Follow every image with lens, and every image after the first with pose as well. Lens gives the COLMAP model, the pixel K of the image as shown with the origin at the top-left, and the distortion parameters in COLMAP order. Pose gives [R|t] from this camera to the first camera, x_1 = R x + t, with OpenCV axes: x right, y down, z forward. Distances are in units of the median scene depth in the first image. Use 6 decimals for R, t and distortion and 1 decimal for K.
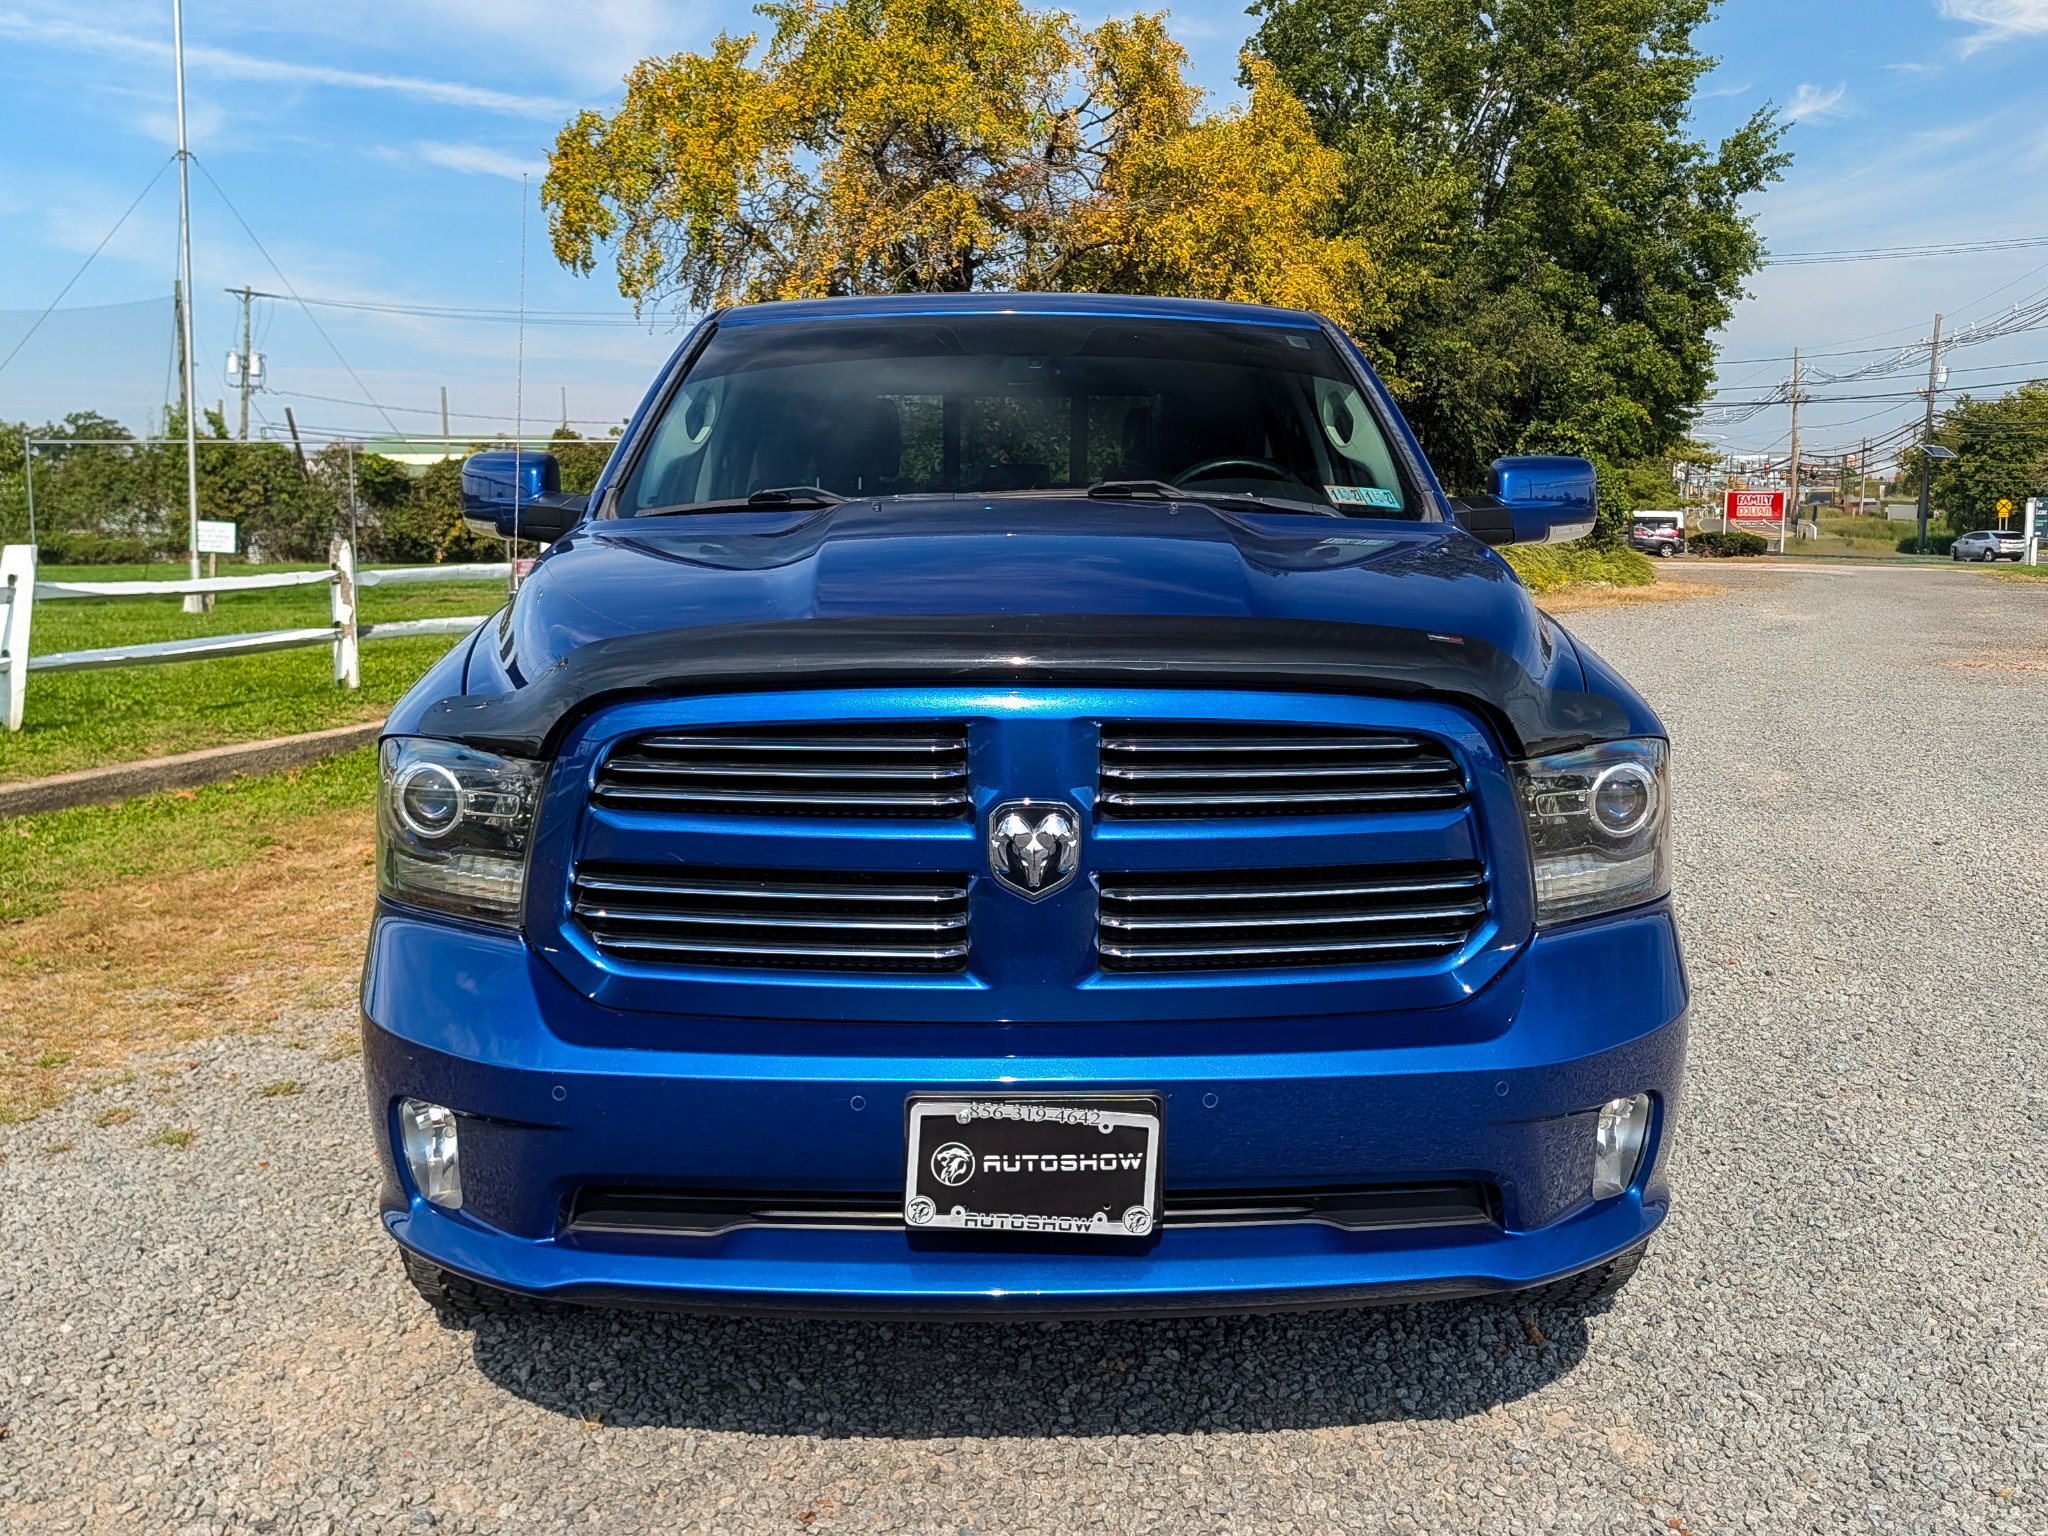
lens RADIAL K [[1994.0, 0, 1058.7], [0, 1994.0, 729.5], [0, 0, 1]] dist [0.012081, 0.000000]
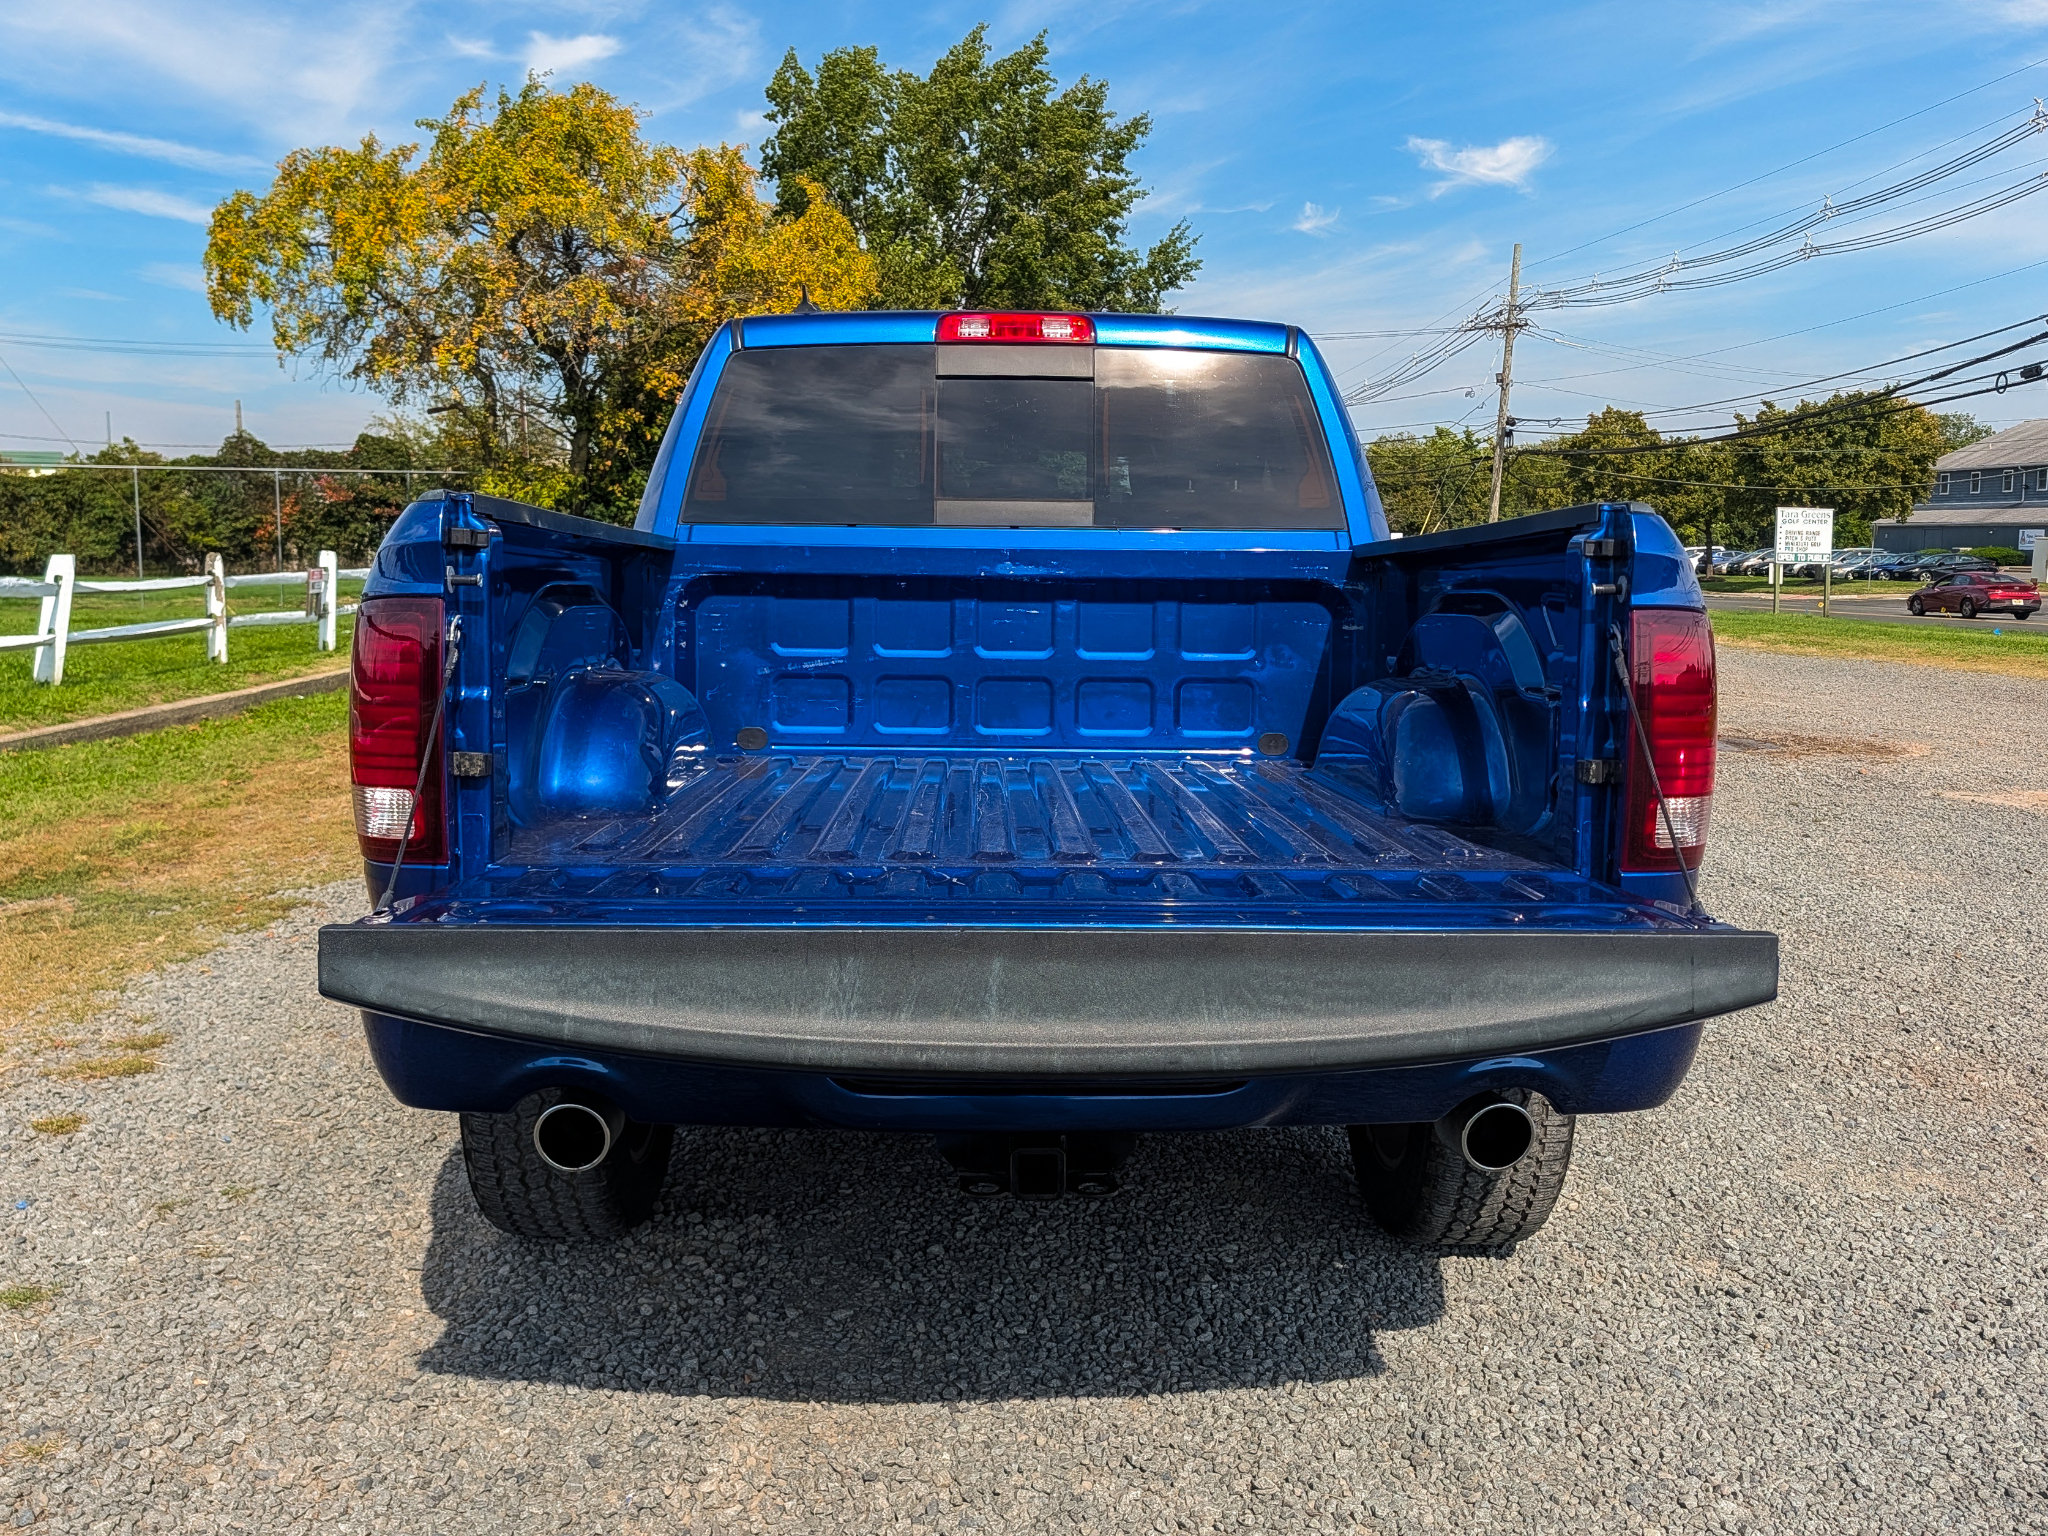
lens RADIAL K [[1774.7, 0, 1024.5], [0, 1774.7, 739.5], [0, 0, 1]] dist [0.012314, -0.004374]
pose [[0.968058, -0.017443, 0.250119, -0.040149], [0.016148, 0.999843, 0.007226, 0.009364], [-0.250206, -0.002956, 0.968188, -0.090604]]
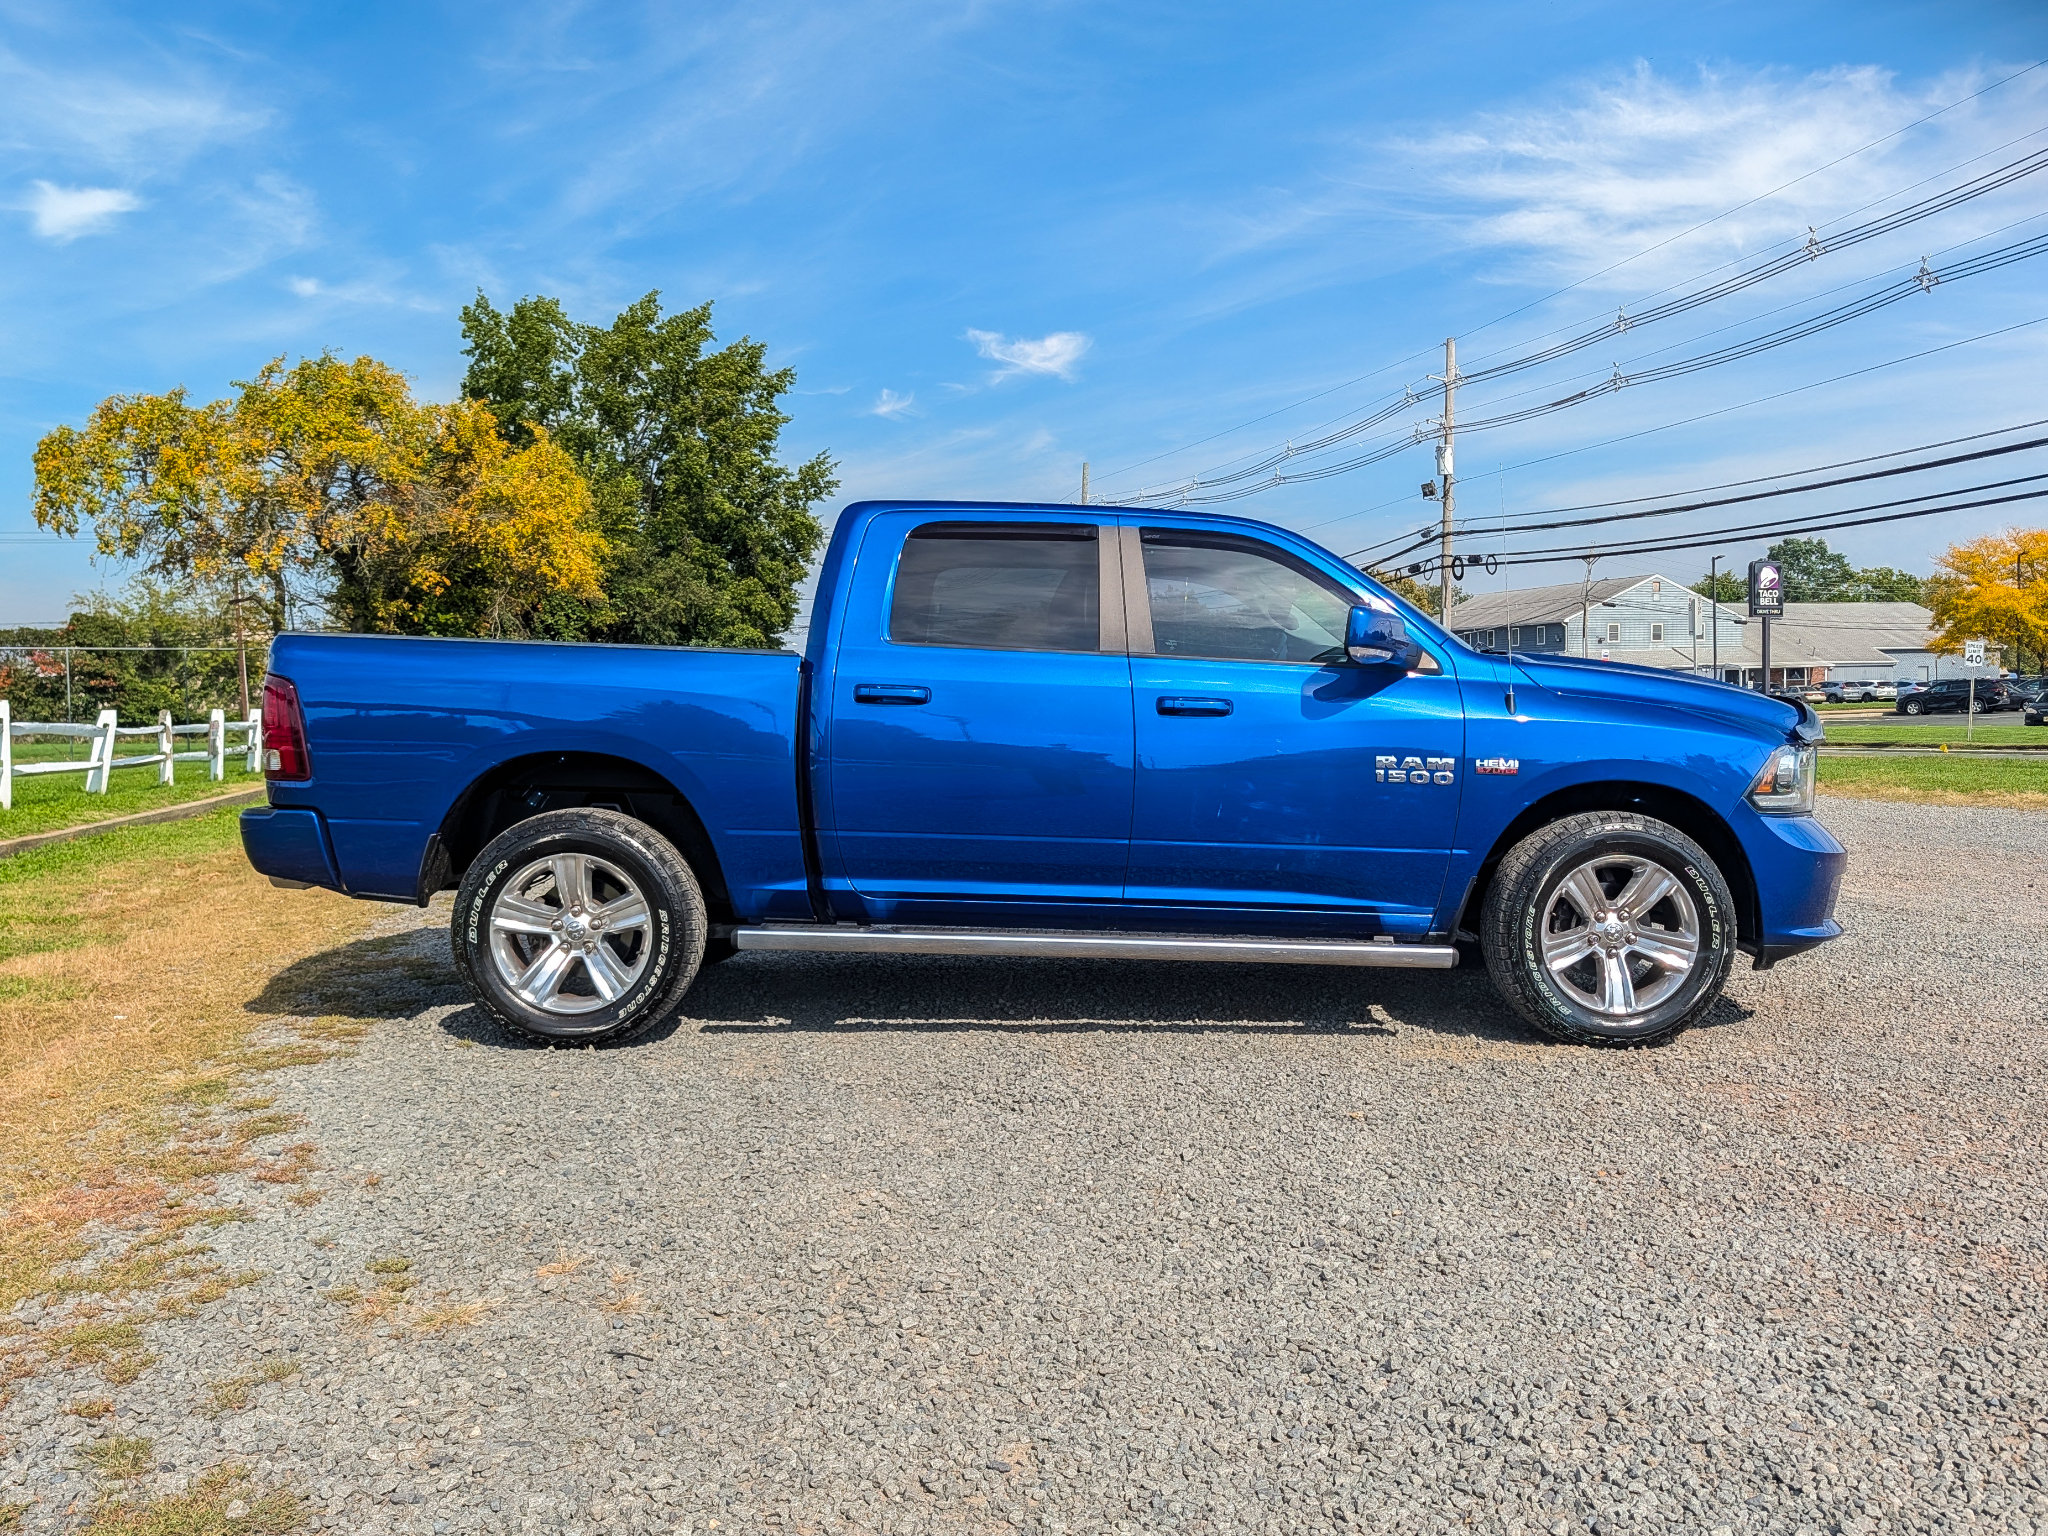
lens RADIAL K [[1558.2, 0, 1030.0], [0, 1558.2, 768.9], [0, 0, 1]] dist [0.013241, -0.002966]
pose [[0.891769, -0.026869, 0.451692, -0.089625], [0.055777, 0.997150, -0.050806, 0.026136], [-0.449040, 0.070501, 0.890726, -0.221044]]
